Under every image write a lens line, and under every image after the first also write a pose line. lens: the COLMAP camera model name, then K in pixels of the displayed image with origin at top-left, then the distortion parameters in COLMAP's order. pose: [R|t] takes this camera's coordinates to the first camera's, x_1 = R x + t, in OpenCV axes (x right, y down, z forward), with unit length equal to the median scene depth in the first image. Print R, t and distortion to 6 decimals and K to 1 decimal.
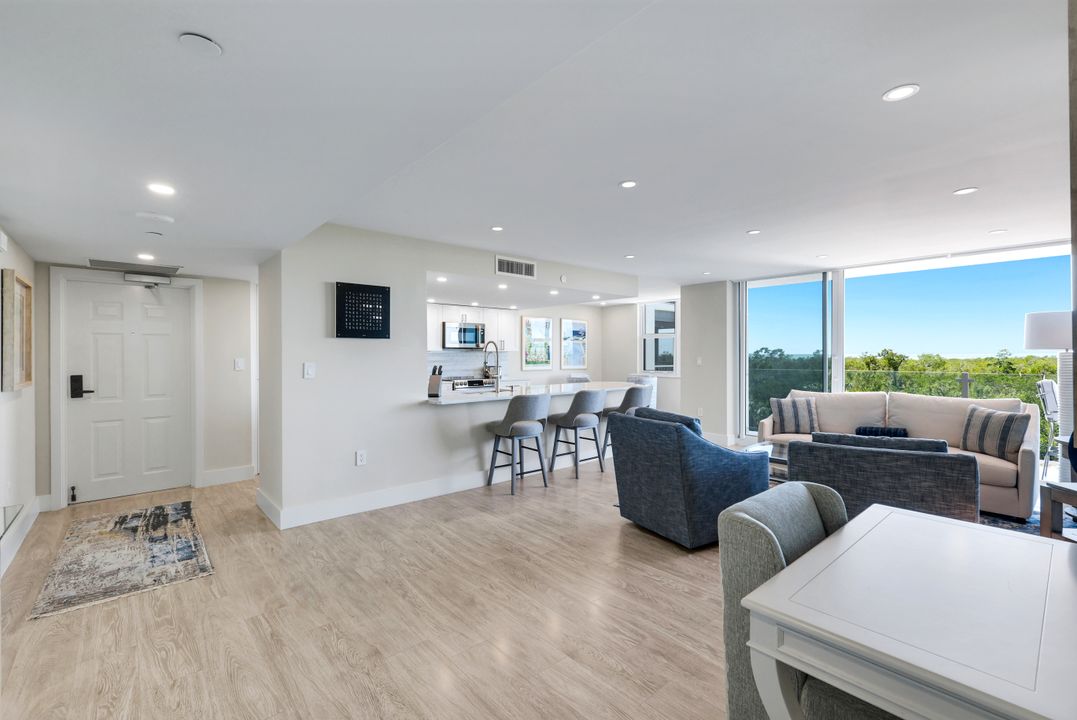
lens RADIAL K [[476.0, 0, 538.6], [0, 476.0, 354.3], [0, 0, 1]] dist [-0.000534, -0.000158]
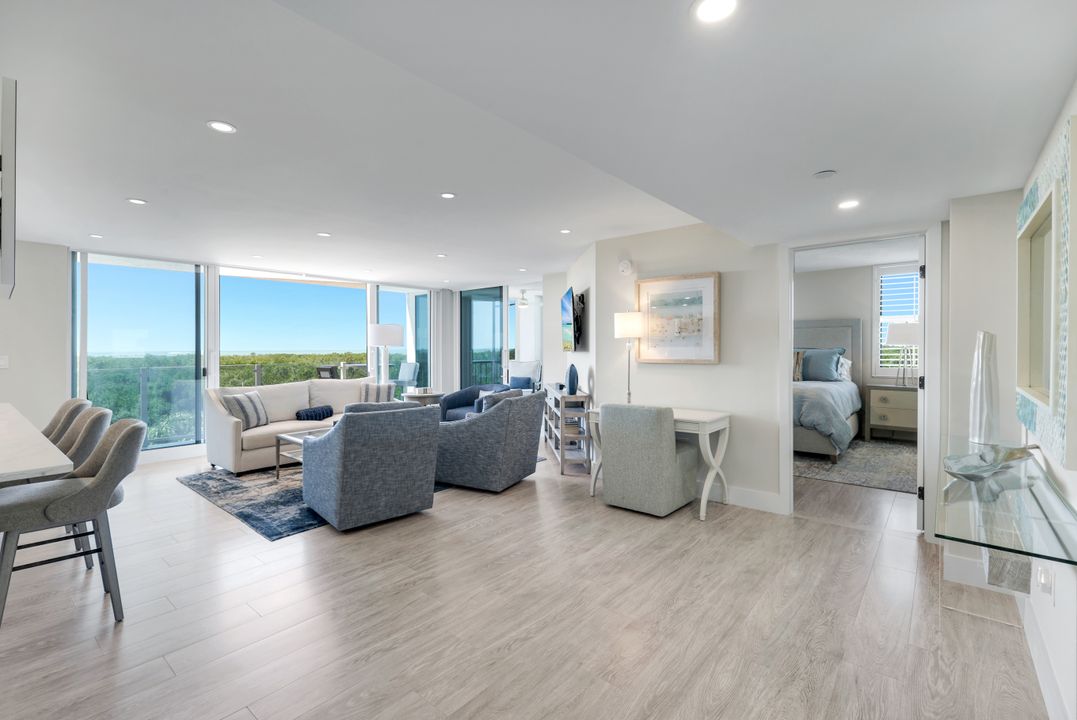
lens RADIAL K [[476.0, 0, 538.6], [0, 476.0, 354.3], [0, 0, 1]] dist [-0.000534, -0.000158]
pose [[-0.149817, -0.010892, 0.988654, -0.599476], [0.006994, 0.999903, 0.012076, 0.002861], [-0.988689, 0.008724, -0.149726, 0.601031]]
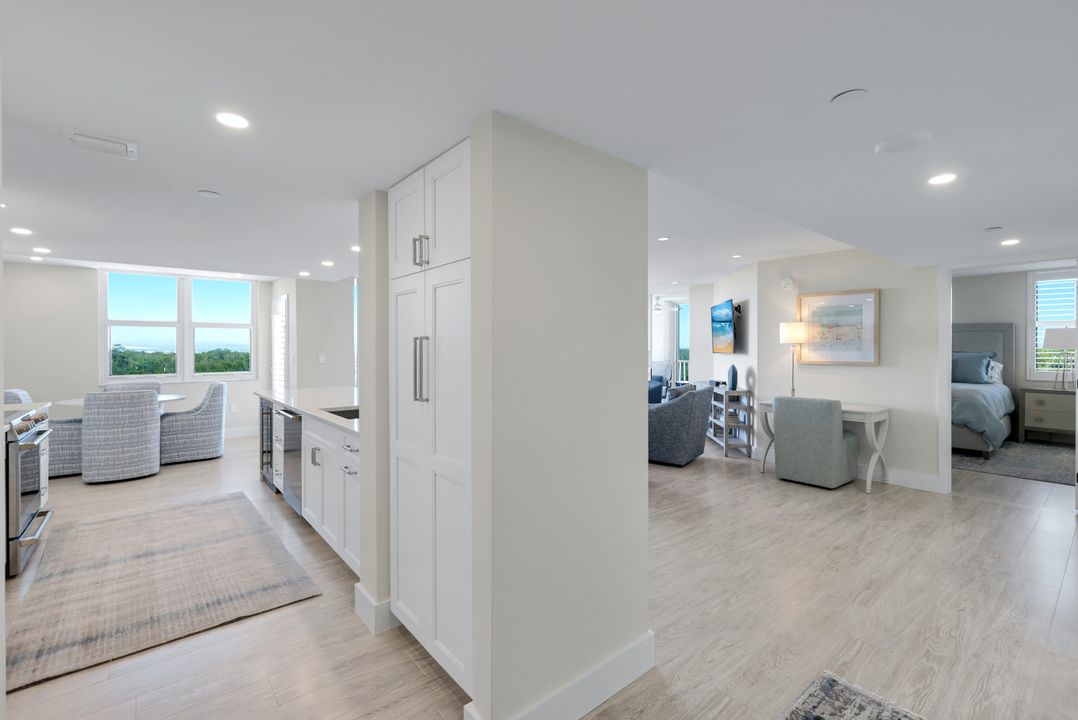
lens RADIAL K [[476.7, 0, 540.3], [0, 476.7, 347.4], [0, 0, 1]] dist [-0.001257, 0.000688]
pose [[0.029102, 0.000676, 0.999576, -0.841951], [0.001399, 0.999999, -0.000717, -0.006855], [-0.999575, 0.001419, 0.029101, 0.845765]]
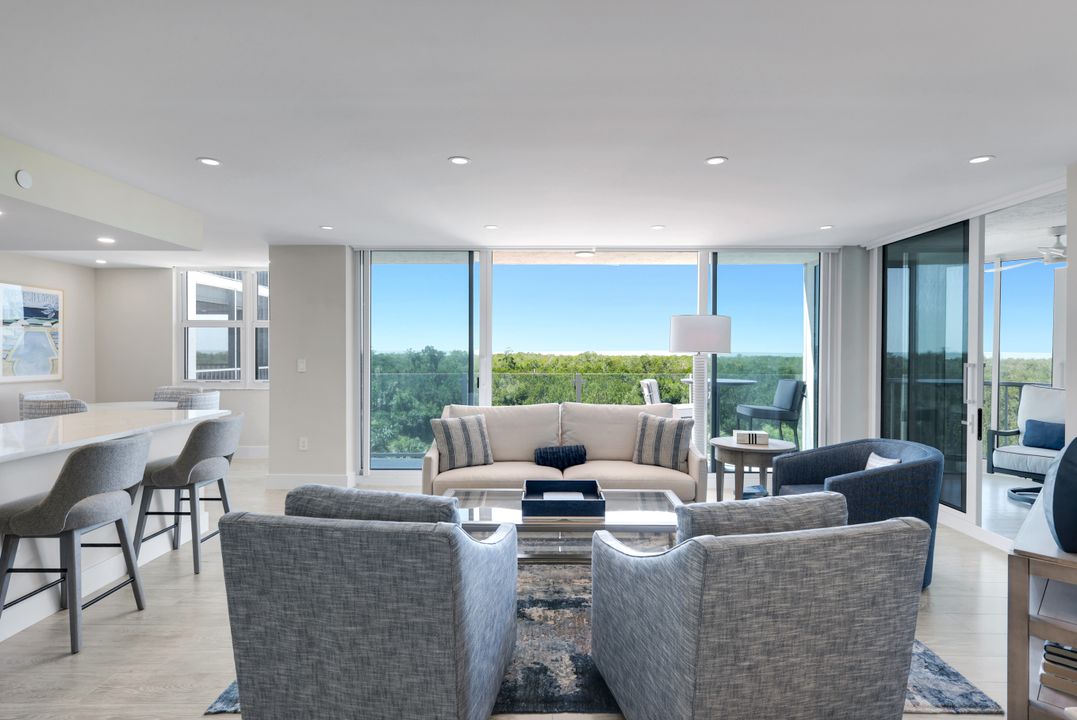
lens RADIAL K [[554.2, 0, 538.5], [0, 554.2, 360.0], [0, 0, 1]] dist [0.002976, 0.000355]
pose [[0.668556, -0.008957, 0.743607, -0.011719], [-0.004473, 0.999861, 0.016065, -0.009931], [-0.743648, -0.014067, 0.668423, 0.390085]]
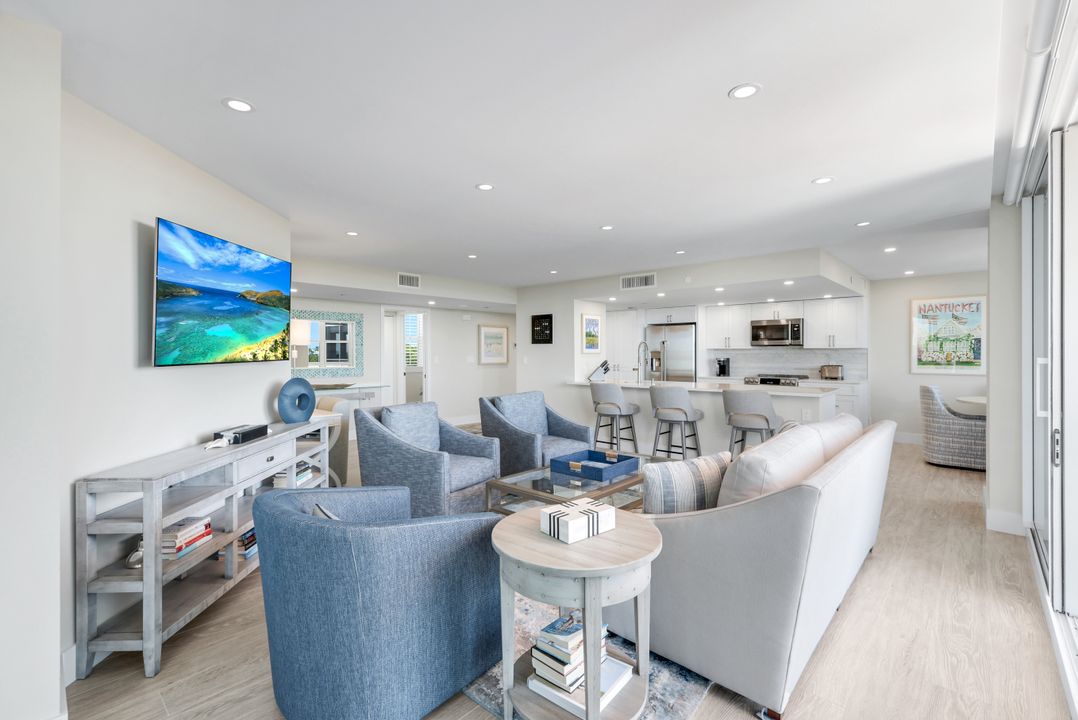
lens RADIAL K [[479.1, 0, 535.9], [0, 479.1, 354.3], [0, 0, 1]] dist [0.000066, 0.000194]
pose [[0.107674, 0.003932, -0.994179, 1.245220], [0.003225, 0.999986, 0.004304, -0.000775], [0.994181, -0.003670, 0.107659, 0.654724]]
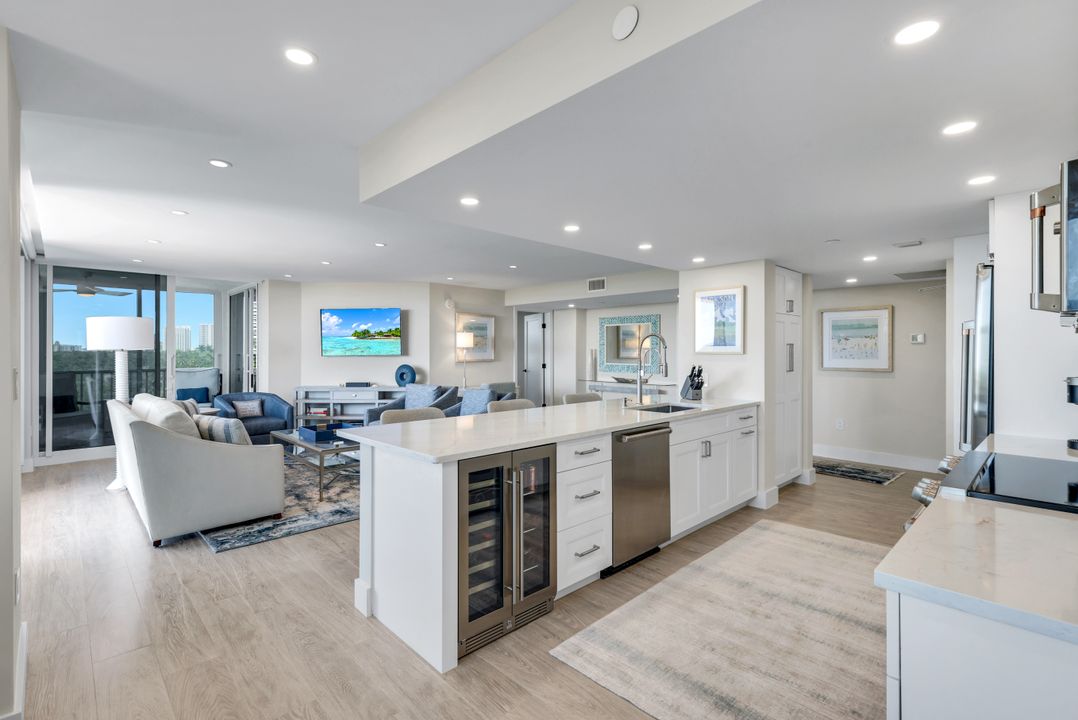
lens RADIAL K [[491.1, 0, 538.8], [0, 491.1, 349.7], [0, 0, 1]] dist [0.003327, 0.000375]
pose [[-0.998597, 0.002234, -0.052905, 0.119148], [0.002370, 0.999994, -0.002502, -0.002769], [0.052899, -0.002624, -0.998596, 1.925363]]
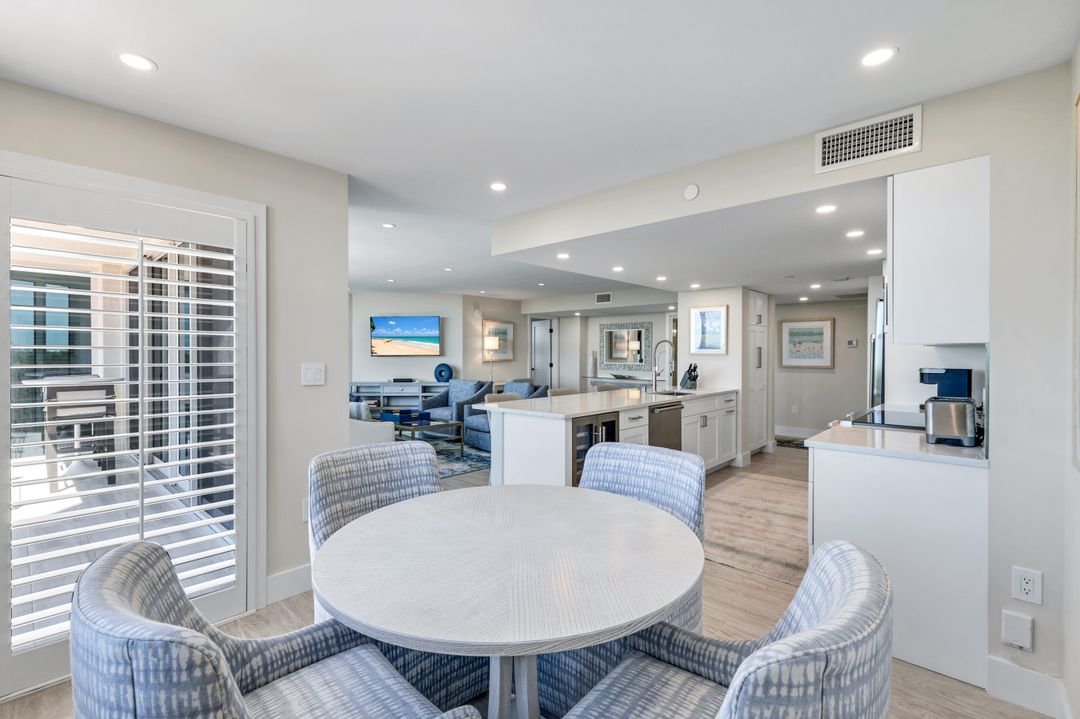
lens RADIAL K [[479.3, 0, 541.5], [0, 479.3, 353.9], [0, 0, 1]] dist [-0.000700, 0.000056]
pose [[-0.993557, 0.001816, -0.113315, 0.294880], [0.001348, 0.999990, 0.004206, -0.004155], [0.113322, 0.004026, -0.993550, 2.188314]]
